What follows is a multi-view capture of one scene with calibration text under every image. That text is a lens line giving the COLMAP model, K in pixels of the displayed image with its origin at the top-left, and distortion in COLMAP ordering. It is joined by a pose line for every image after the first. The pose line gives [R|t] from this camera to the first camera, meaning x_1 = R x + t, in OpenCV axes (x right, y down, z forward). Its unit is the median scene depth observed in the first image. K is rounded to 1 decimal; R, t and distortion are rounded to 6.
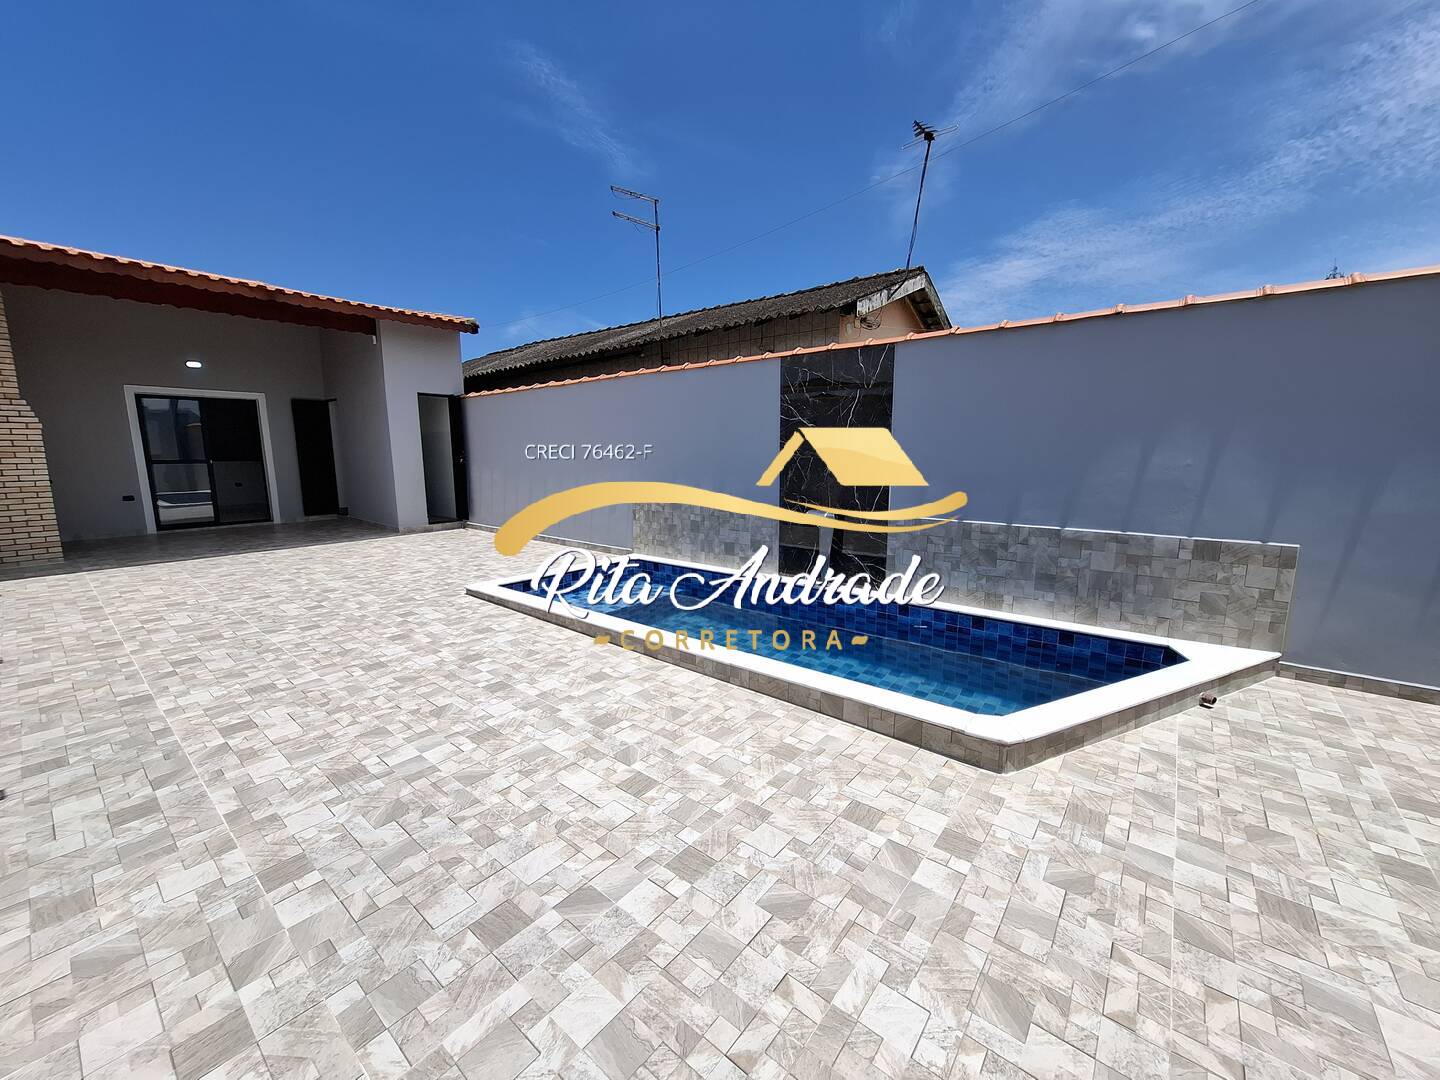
lens RADIAL K [[565.8, 0, 722.4], [0, 565.8, 539.1], [0, 0, 1]] dist [-0.000373, -0.000381]
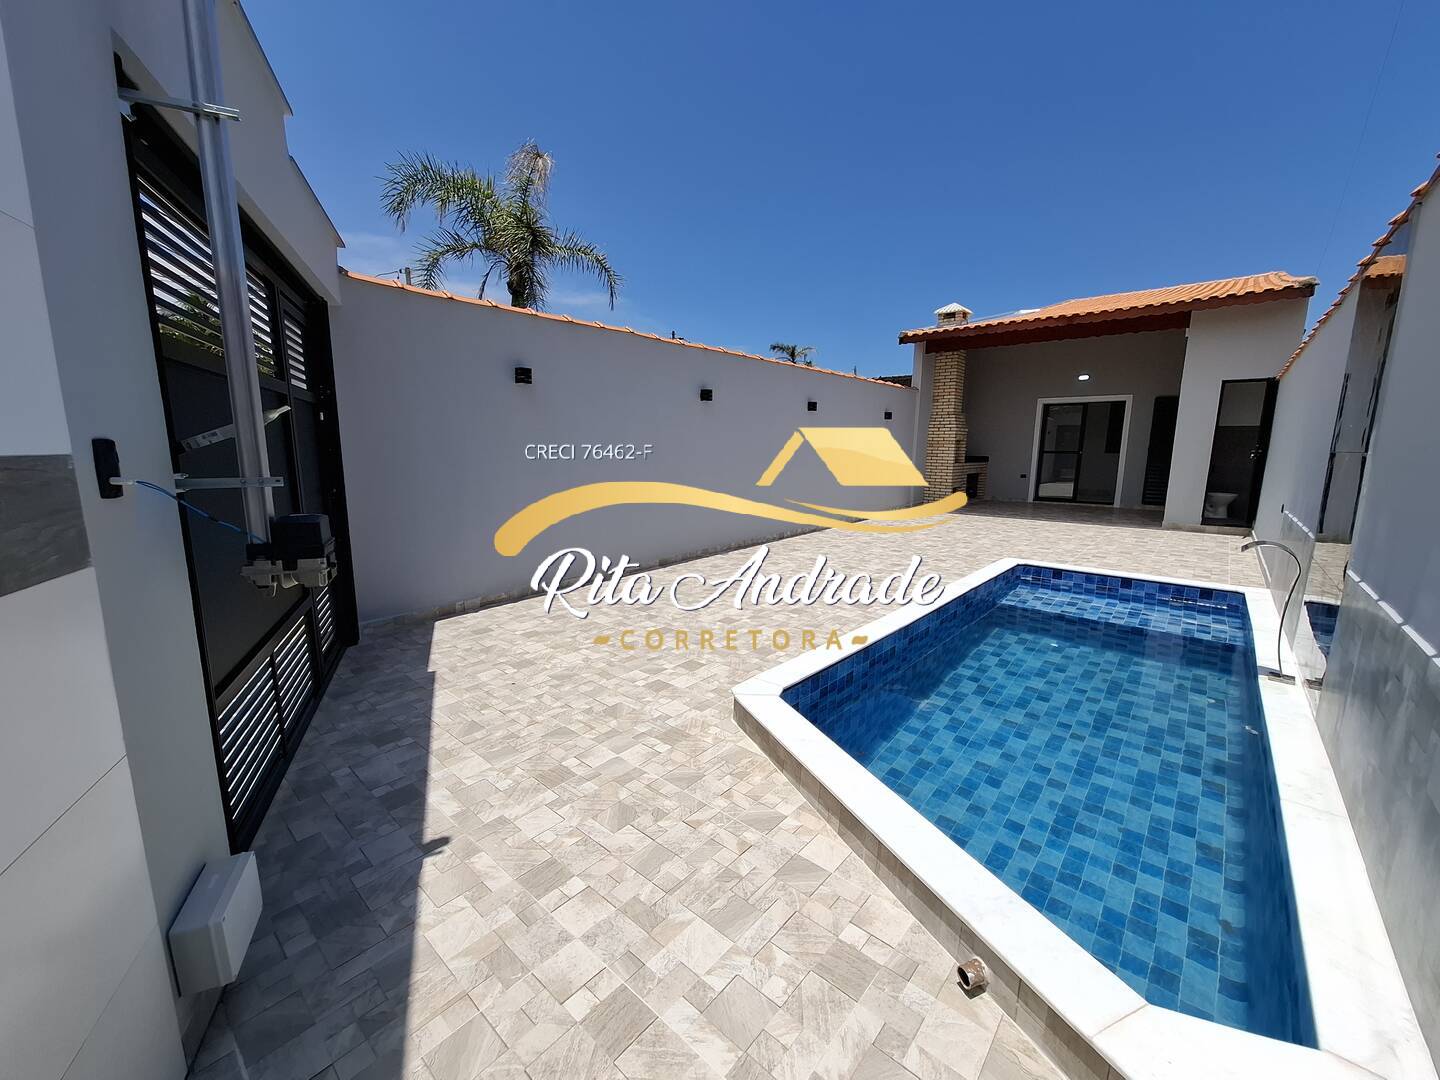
lens RADIAL K [[565.8, 0, 722.4], [0, 565.8, 539.1], [0, 0, 1]] dist [-0.000373, -0.000381]
pose [[-0.041894, 0.165238, -0.985363, 0.453708], [-0.159457, 0.972482, 0.169858, -0.037629], [0.986315, 0.164240, -0.014393, 0.270056]]
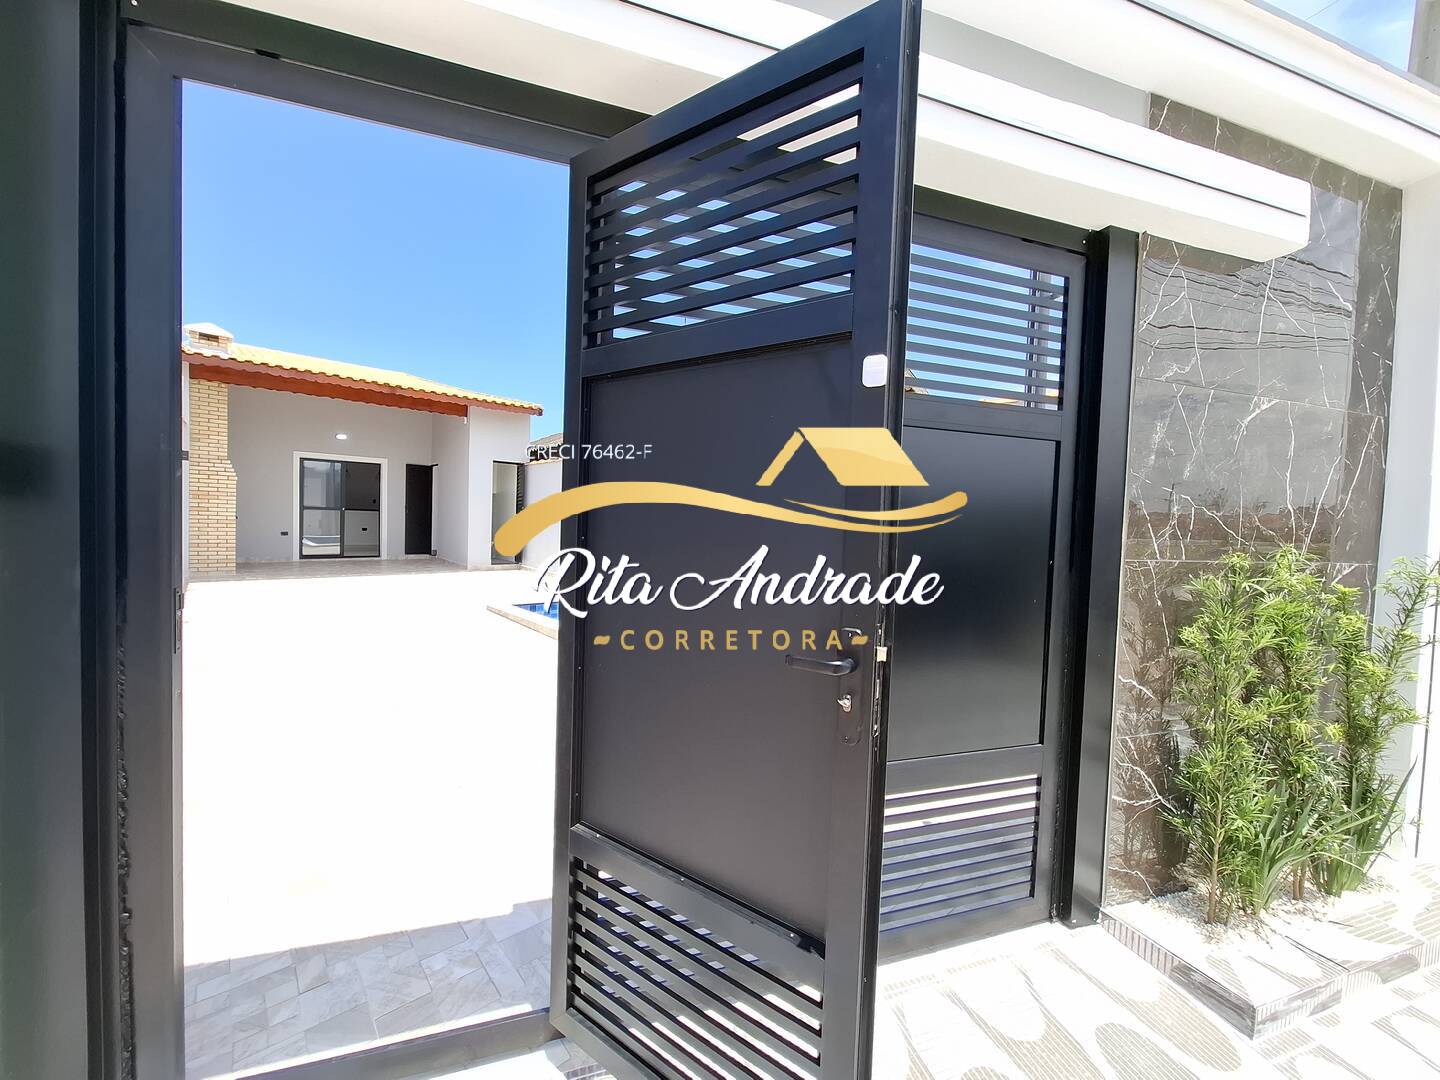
lens RADIAL K [[570.7, 0, 720.0], [0, 570.7, 540.0], [0, 0, 1]] dist [0.001170, -0.000092]
pose [[0.984247, 0.041433, -0.171877, 0.194360], [-0.061917, 0.991366, -0.115582, 0.035319], [0.165604, 0.124403, 0.978314, -0.147888]]
